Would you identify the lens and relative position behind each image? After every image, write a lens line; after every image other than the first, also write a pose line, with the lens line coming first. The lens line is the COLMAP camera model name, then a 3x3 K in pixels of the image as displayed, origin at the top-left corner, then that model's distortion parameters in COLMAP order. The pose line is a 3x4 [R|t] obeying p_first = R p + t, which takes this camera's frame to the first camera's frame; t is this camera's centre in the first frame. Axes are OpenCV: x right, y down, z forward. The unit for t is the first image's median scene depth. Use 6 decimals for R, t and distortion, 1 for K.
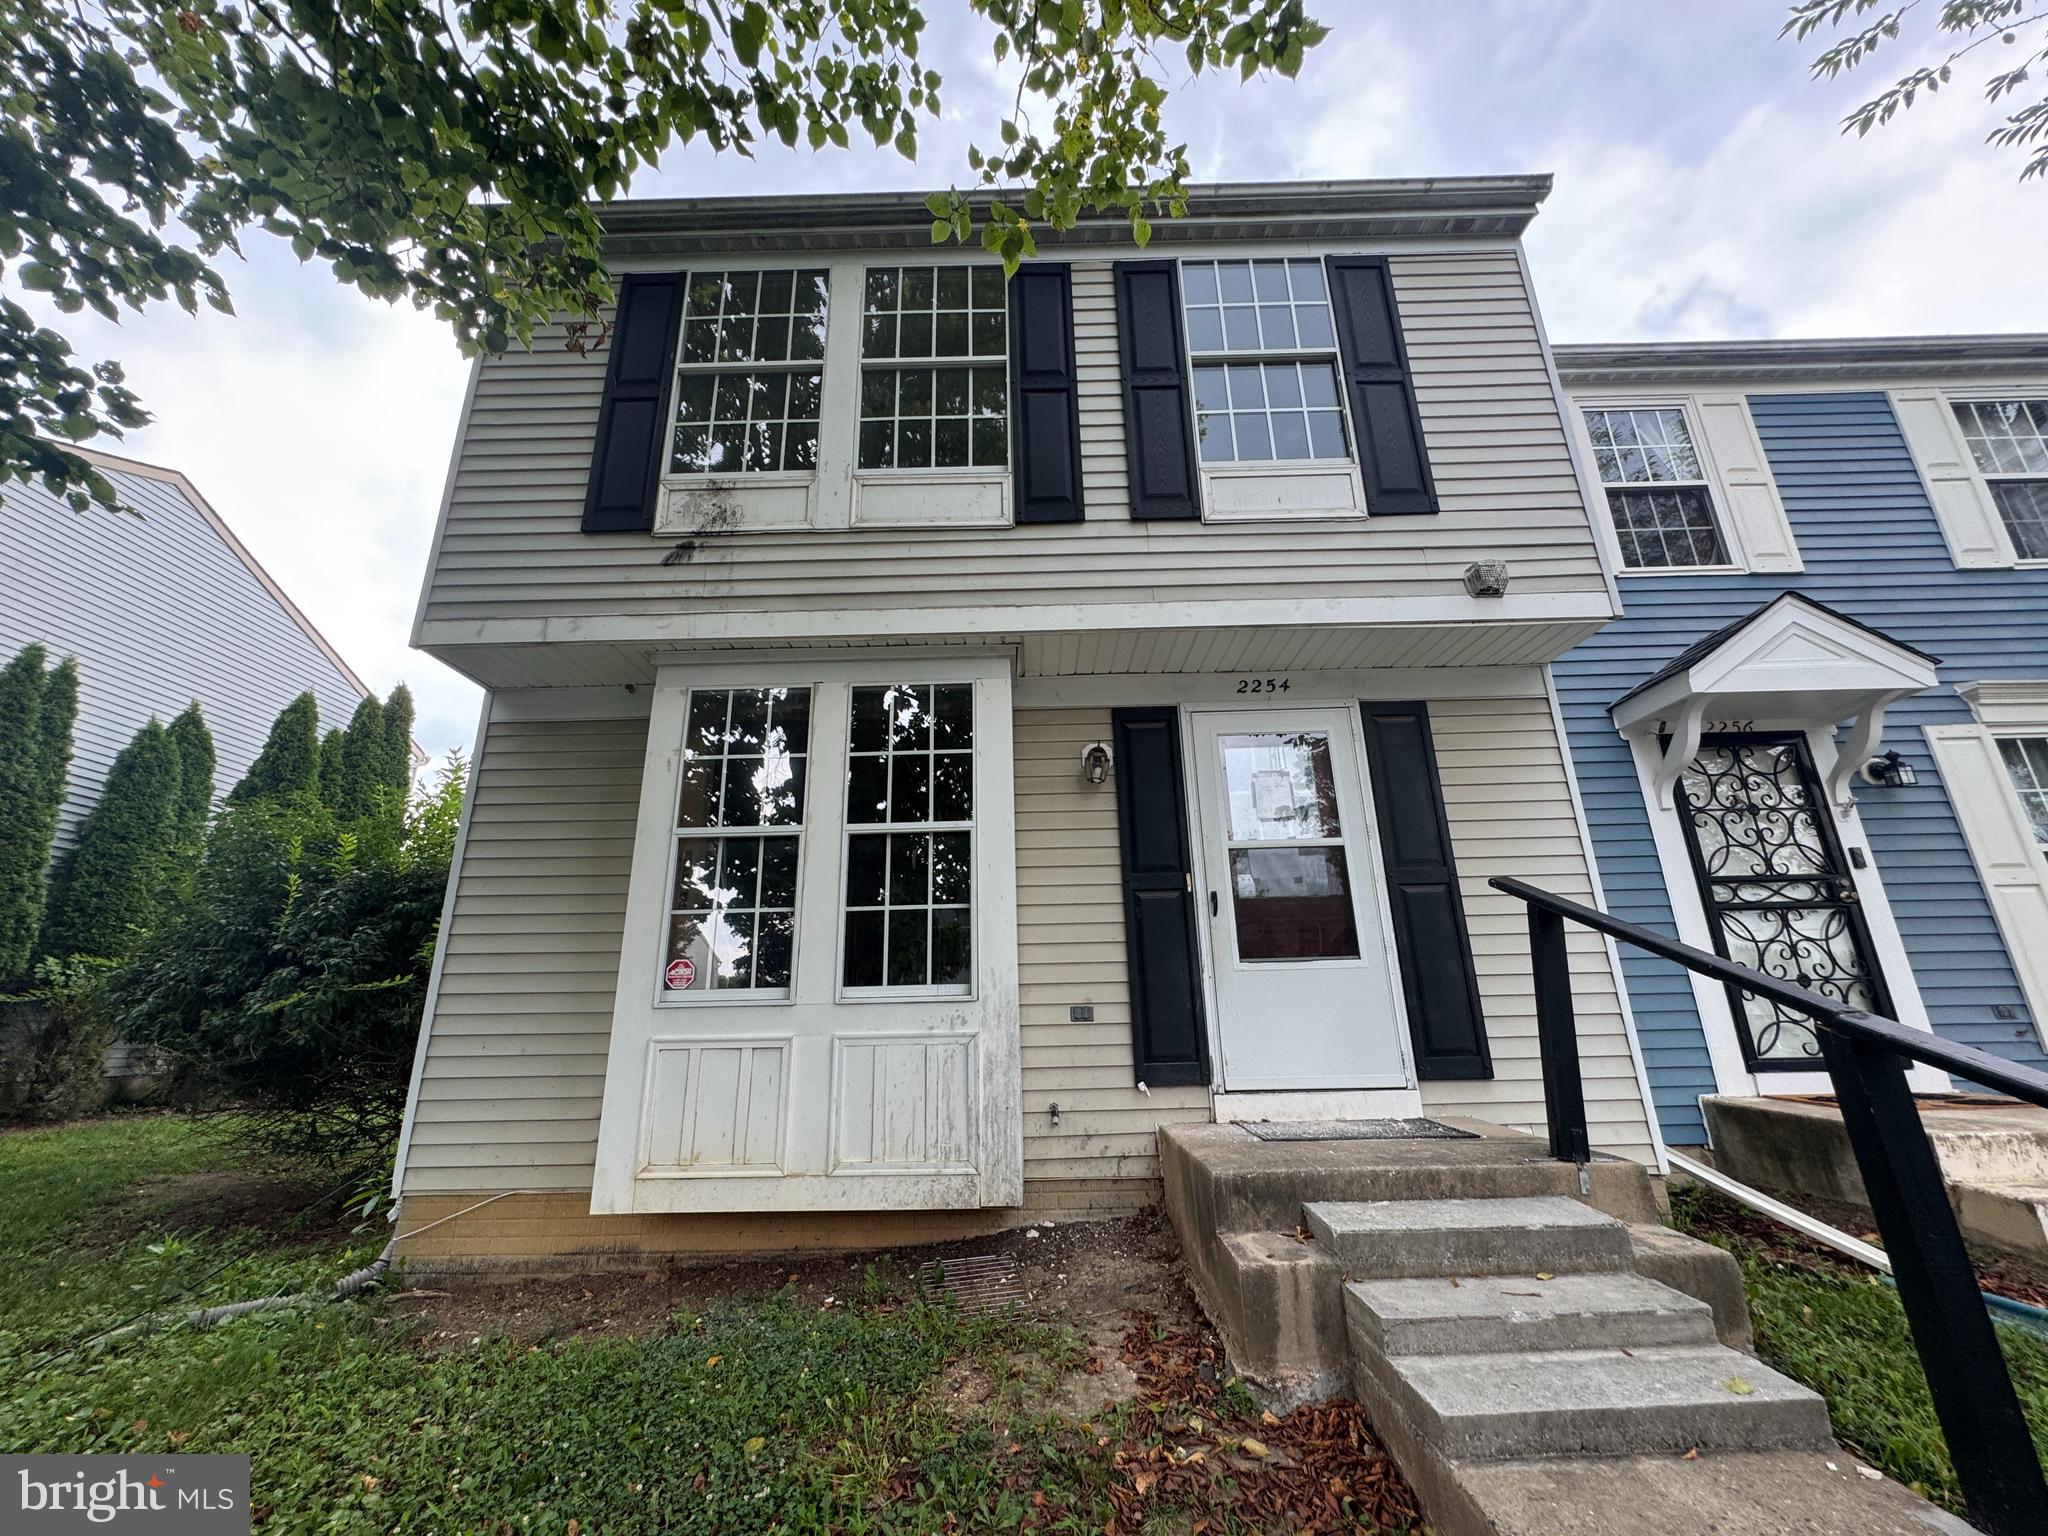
lens RADIAL K [[815.5, 0, 1025.5], [0, 815.5, 772.1], [0, 0, 1]] dist [-0.000890, 0.000369]
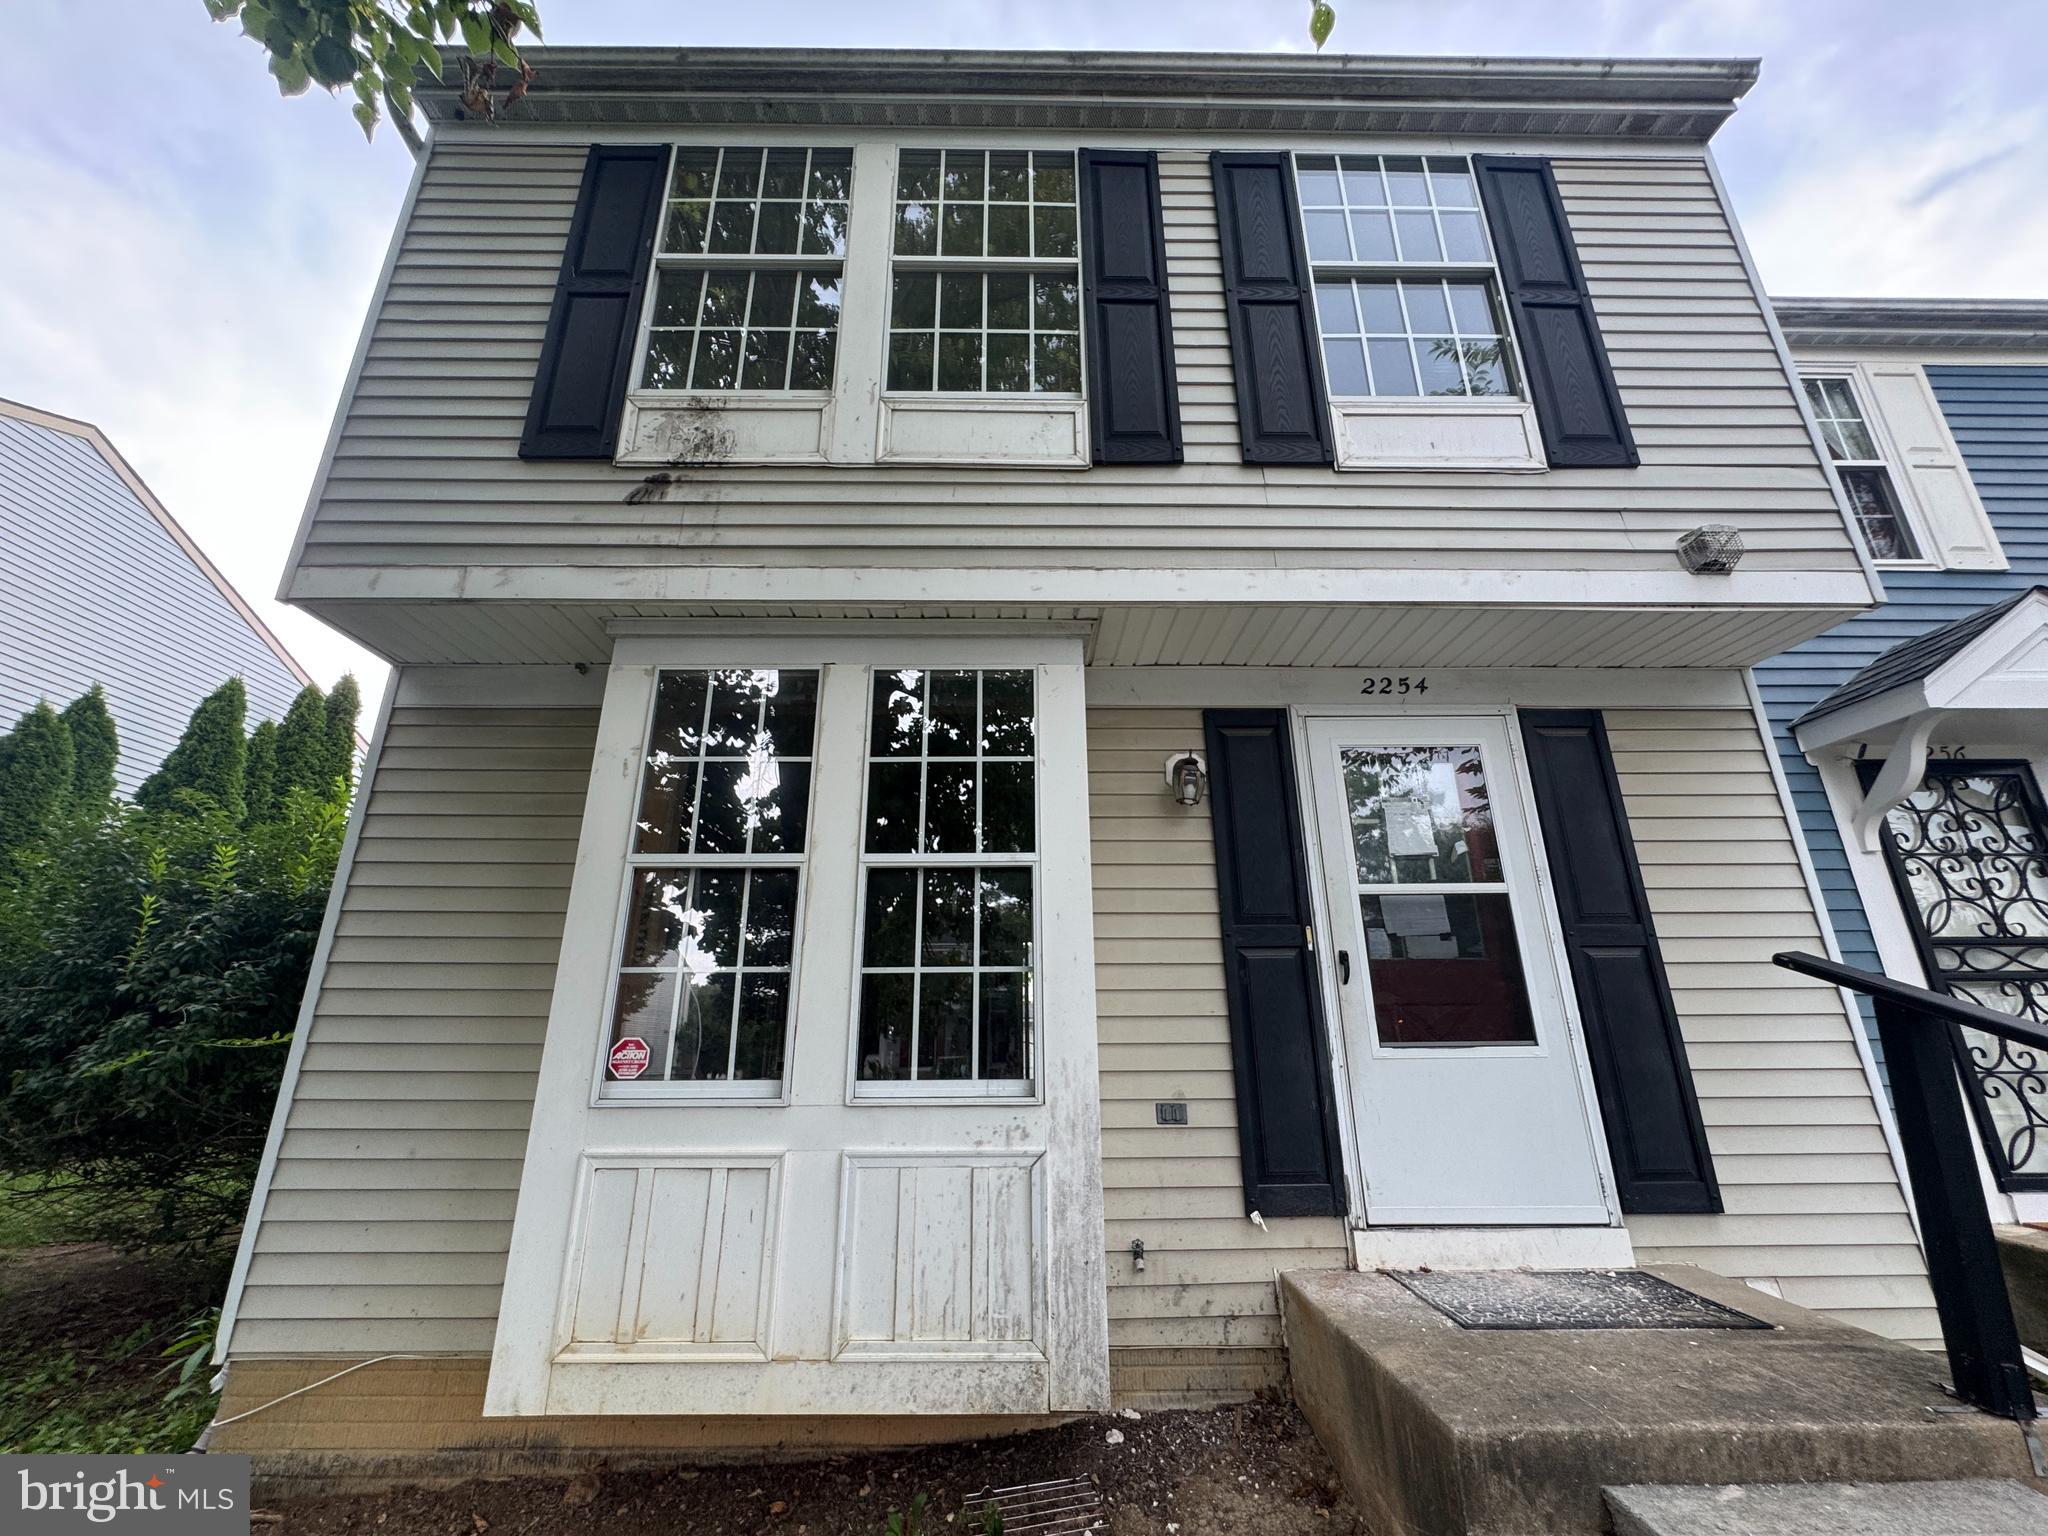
lens RADIAL K [[815.5, 0, 1025.2], [0, 815.5, 772.2], [0, 0, 1]] dist [-0.000890, 0.000369]
pose [[0.999516, 0.023533, 0.020330, -0.083853], [-0.023201, 0.999596, -0.016403, -0.001323], [-0.020708, 0.015923, 0.999659, 0.238638]]
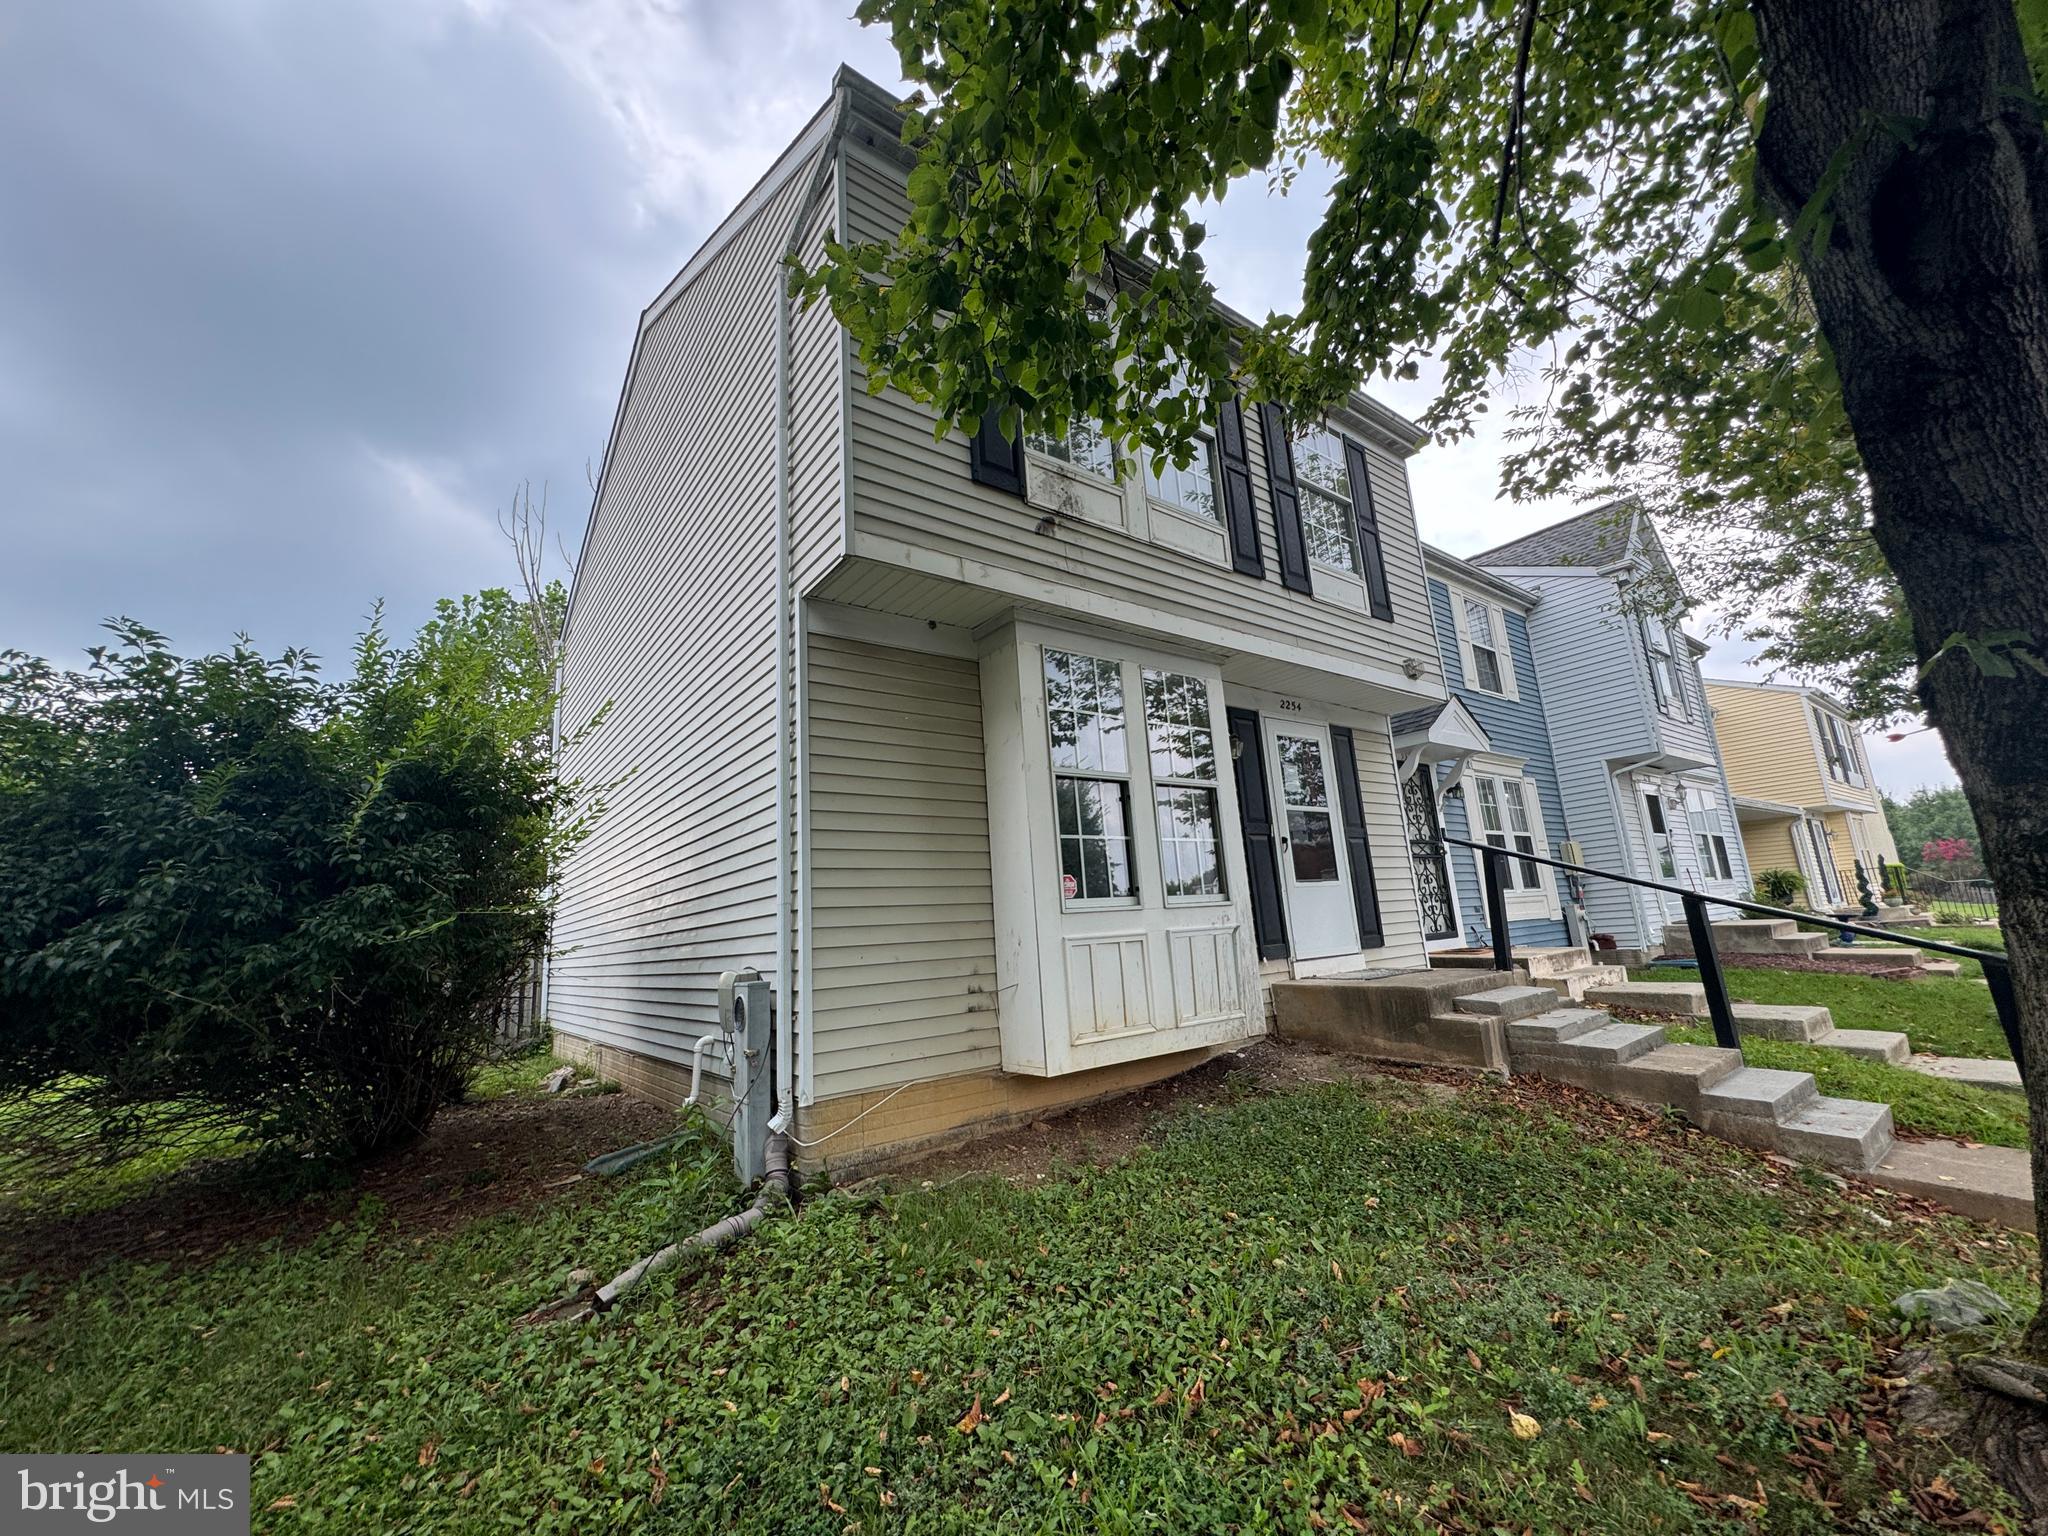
lens RADIAL K [[815.5, 0, 1013.4], [0, 815.5, 770.8], [0, 0, 1]] dist [-0.000890, 0.000369]
pose [[0.793989, 0.089804, 0.601263, -1.107970], [-0.133269, 0.990684, 0.028019, 0.045457], [-0.593145, -0.102376, 0.798560, 0.077324]]
